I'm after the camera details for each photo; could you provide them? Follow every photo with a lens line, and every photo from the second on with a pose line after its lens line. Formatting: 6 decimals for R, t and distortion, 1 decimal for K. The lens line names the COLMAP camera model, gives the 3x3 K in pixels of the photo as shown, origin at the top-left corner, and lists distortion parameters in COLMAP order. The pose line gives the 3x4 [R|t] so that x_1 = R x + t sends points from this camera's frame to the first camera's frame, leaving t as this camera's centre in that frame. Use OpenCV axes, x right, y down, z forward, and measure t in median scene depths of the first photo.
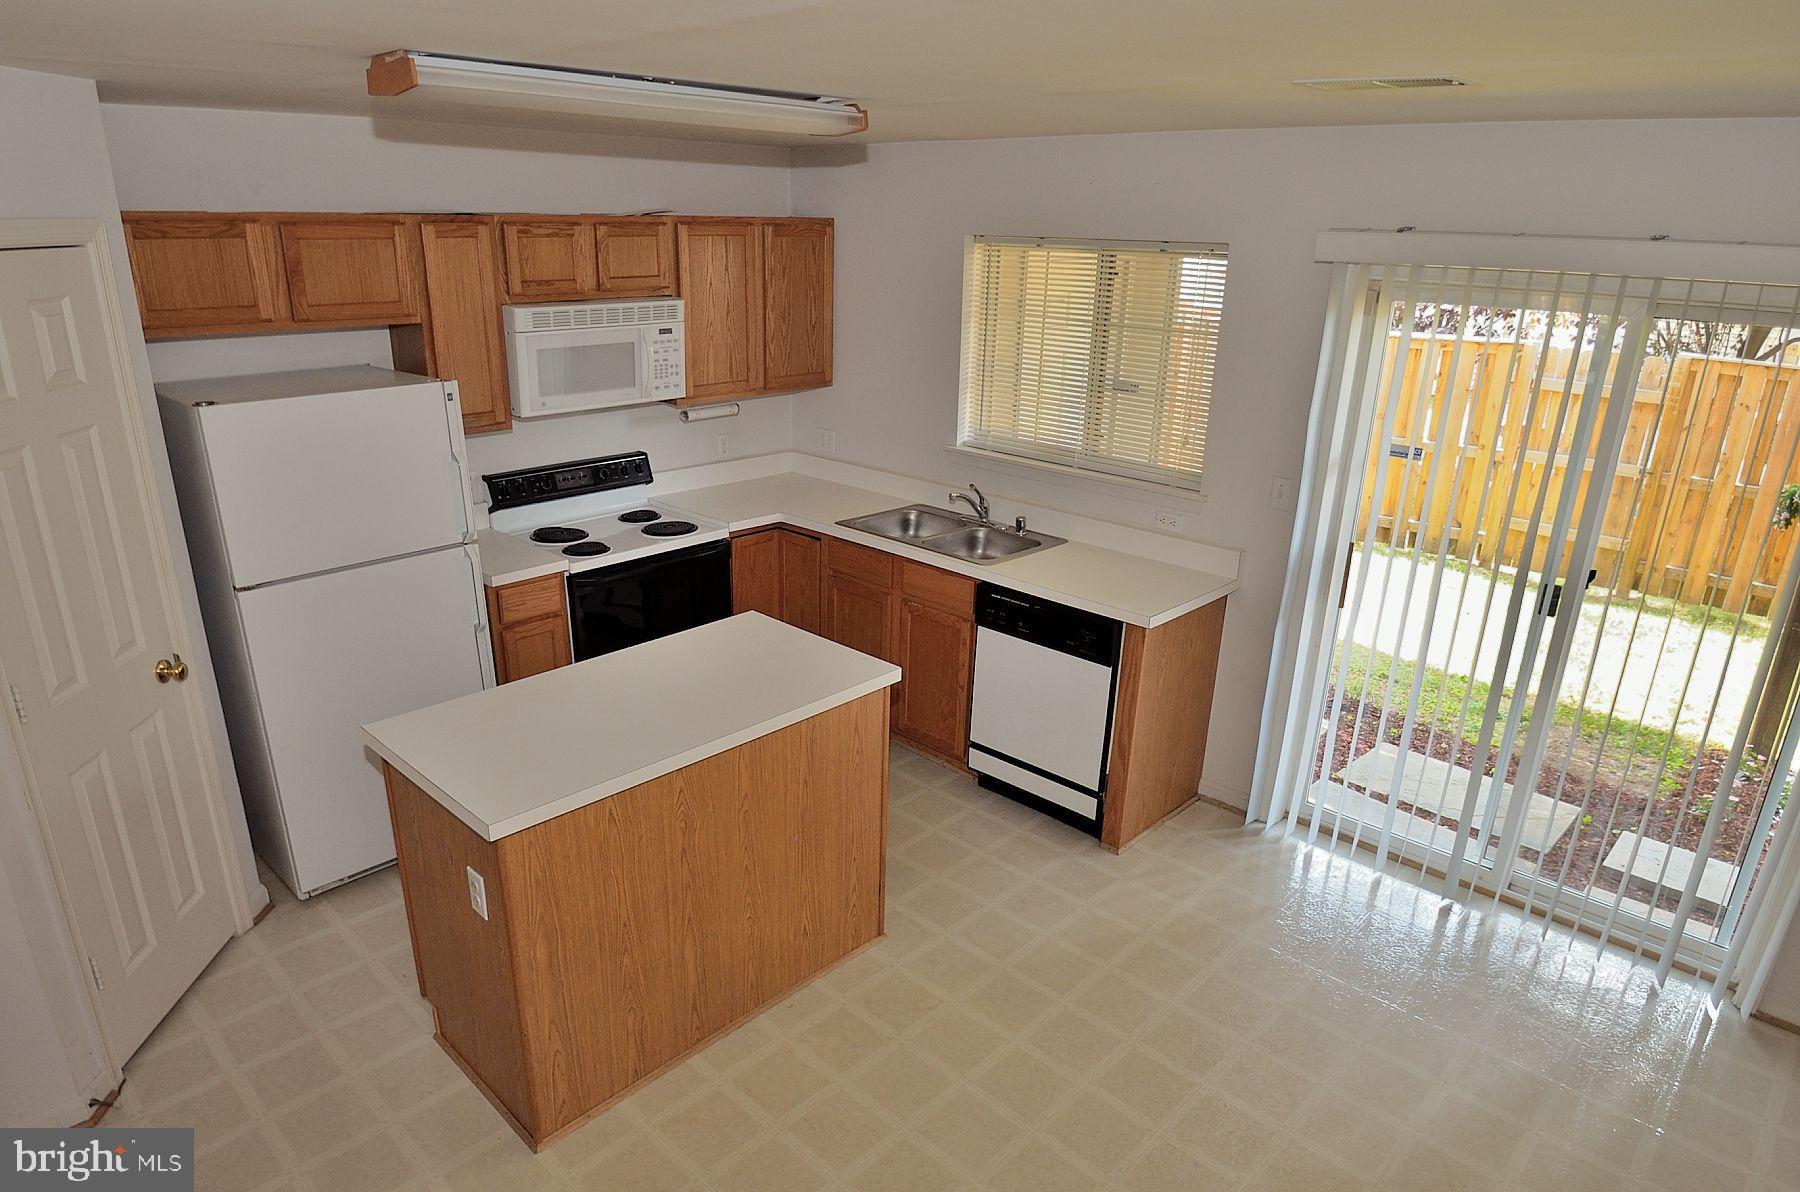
lens RADIAL K [[1071.0, 0, 900.9], [0, 1071.0, 613.5], [0, 0, 1]] dist [-0.000001, -0.000496]
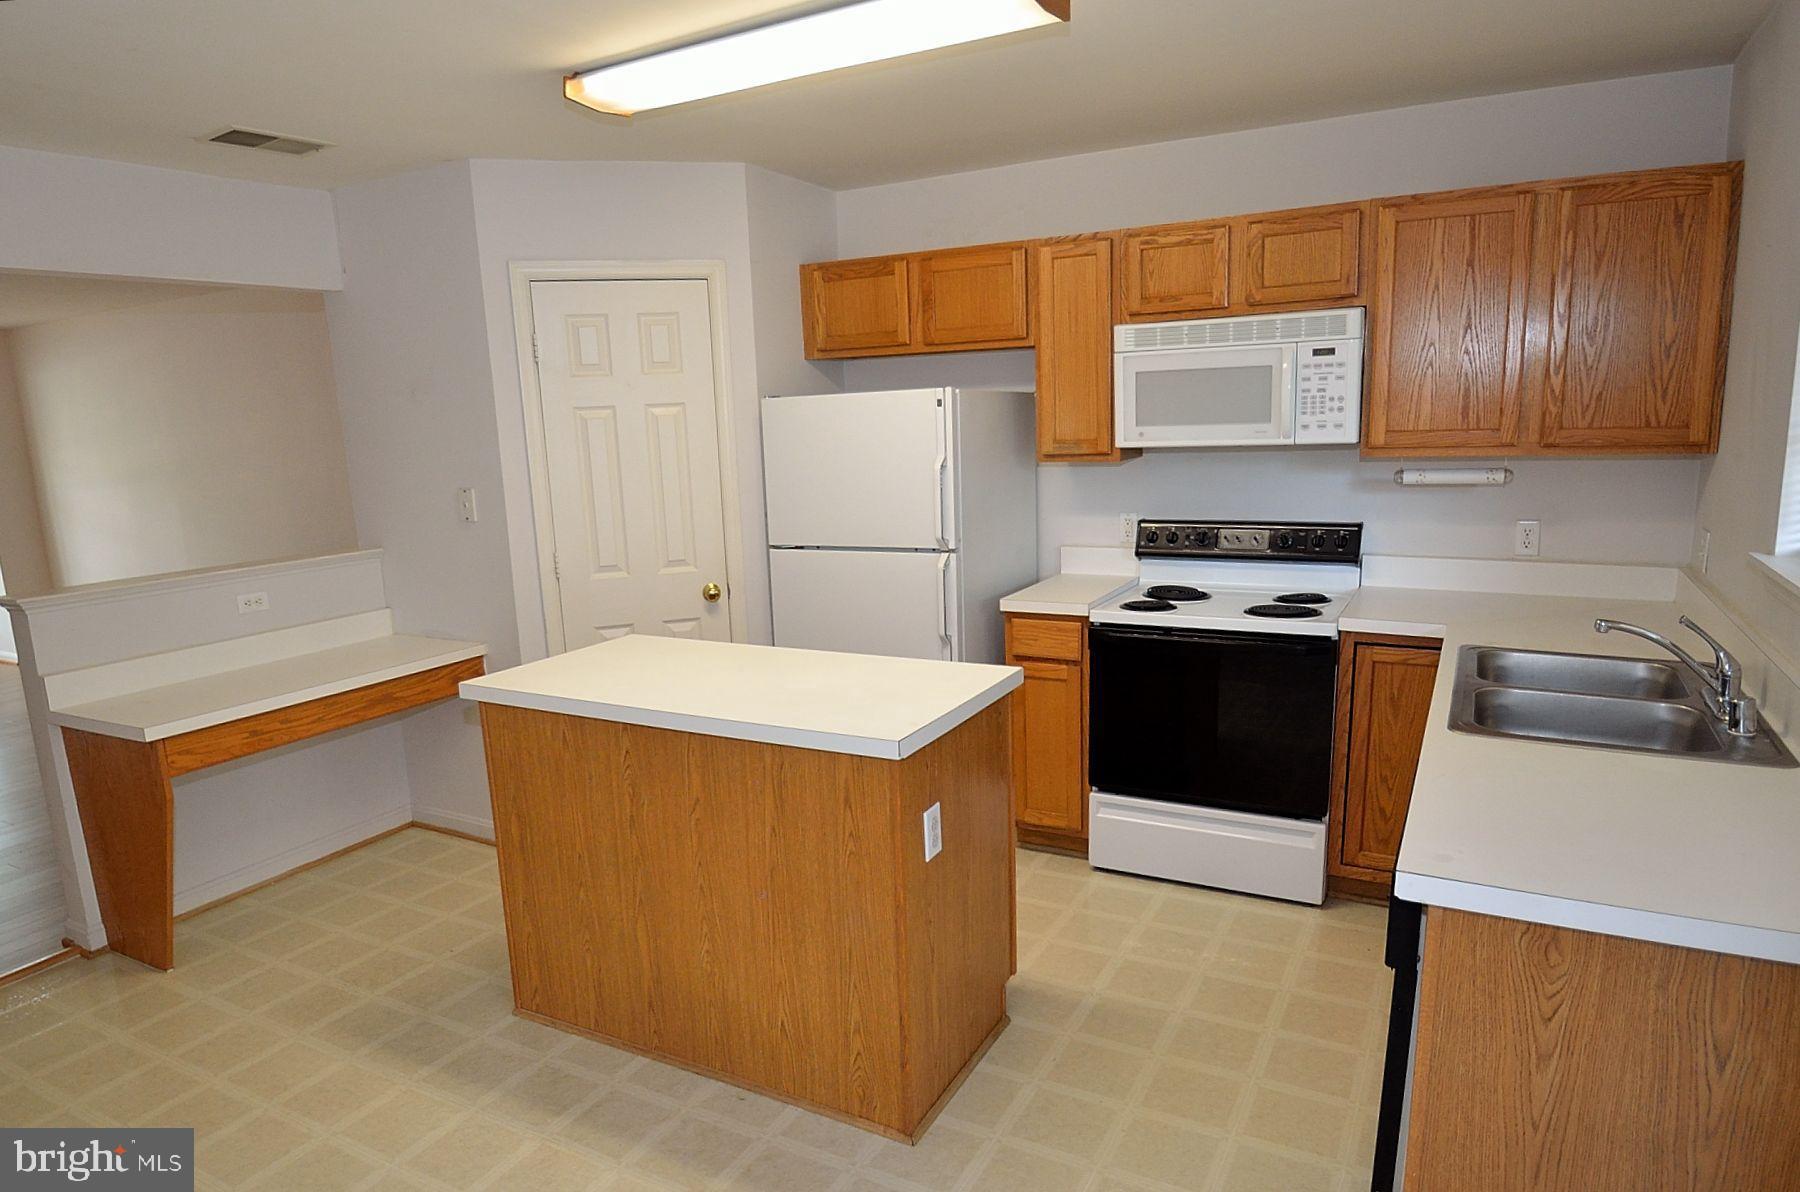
lens RADIAL K [[1120.4, 0, 898.0], [0, 1120.4, 637.7], [0, 0, 1]] dist [-0.020486, -0.001521]
pose [[0.263760, 0.166489, -0.950112, 0.509718], [-0.288129, 0.953621, 0.087117, -0.057436], [0.920550, 0.250777, 0.299497, 0.574710]]
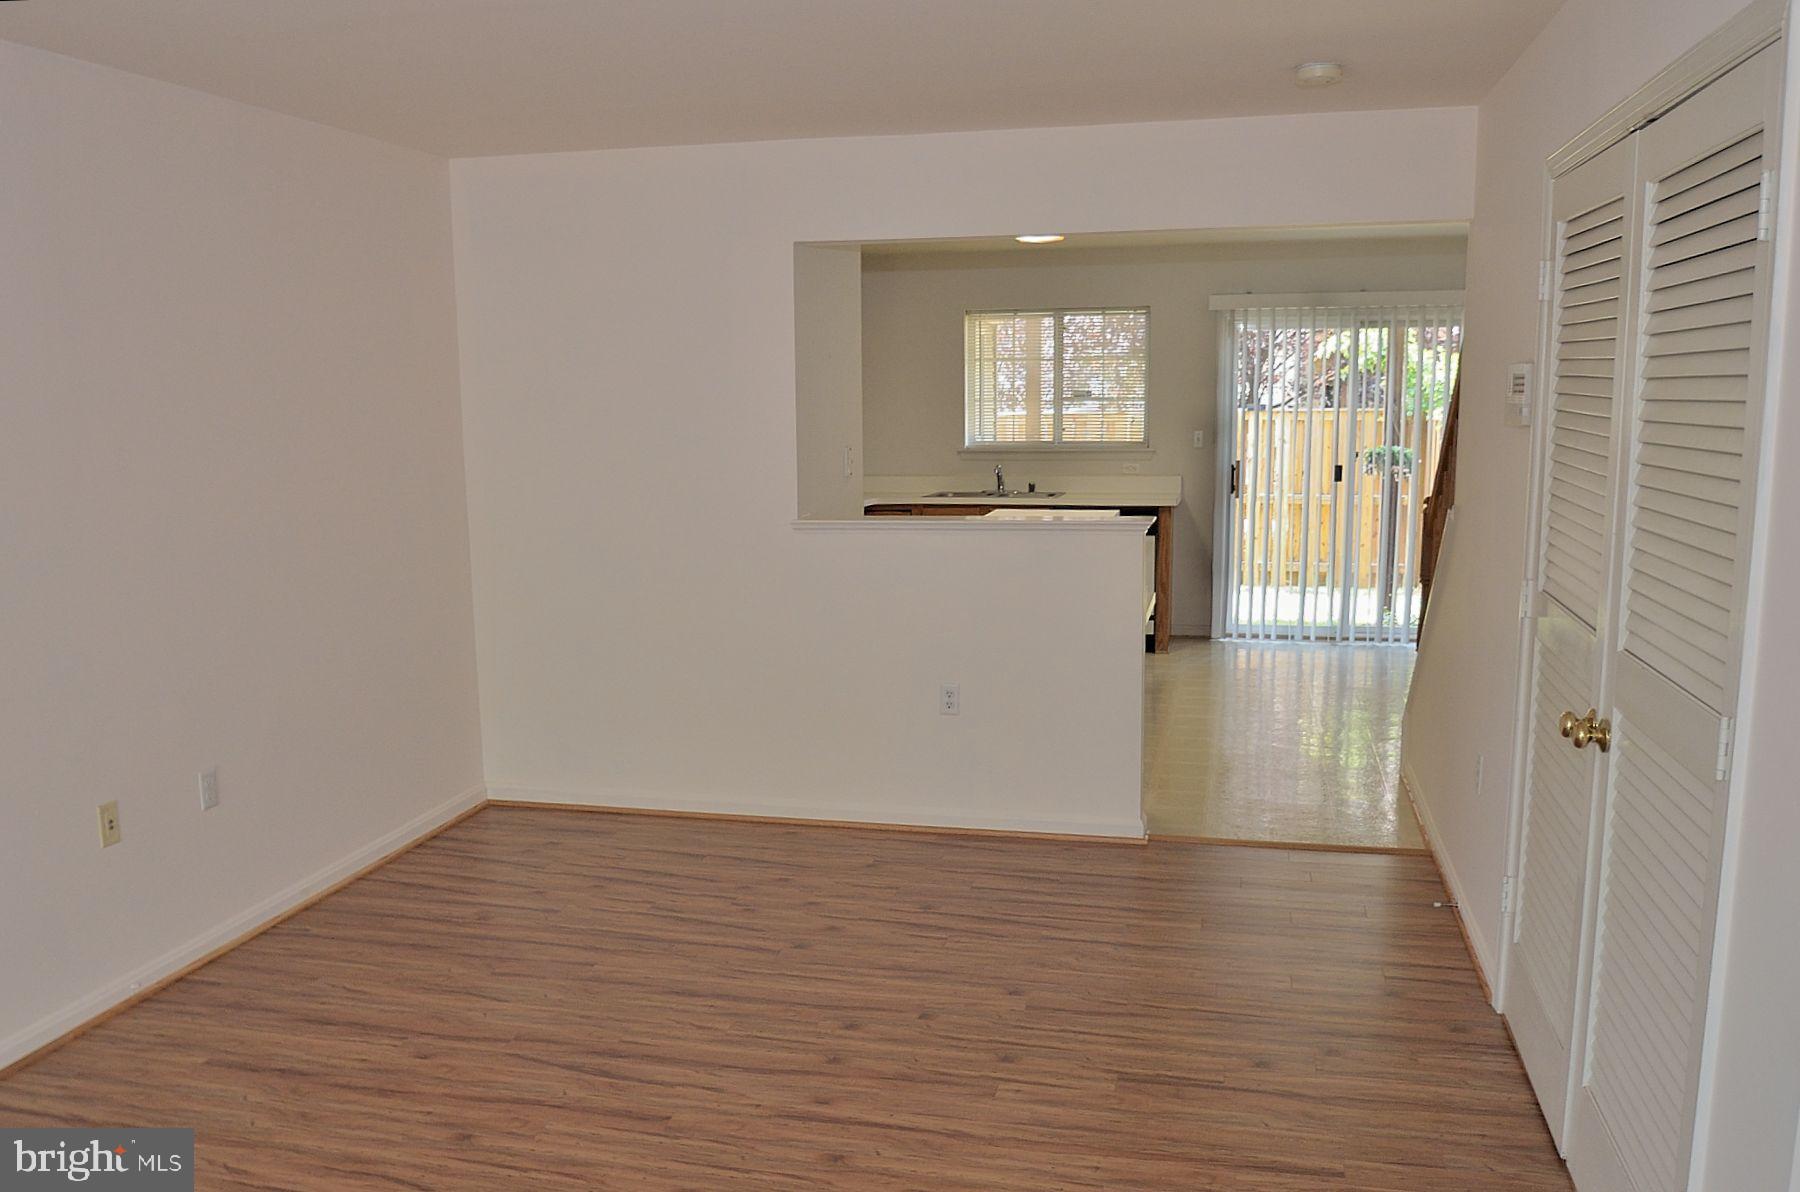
lens RADIAL K [[1427.9, 0, 900.0], [0, 1427.9, 596.0], [0, 0, 1]] dist [-0.005554, -0.000907]
pose [[0.869762, -0.106603, 0.481820, -1.165312], [0.200722, 0.968393, -0.148076, 0.365854], [-0.450806, 0.225503, 0.863668, -0.712131]]
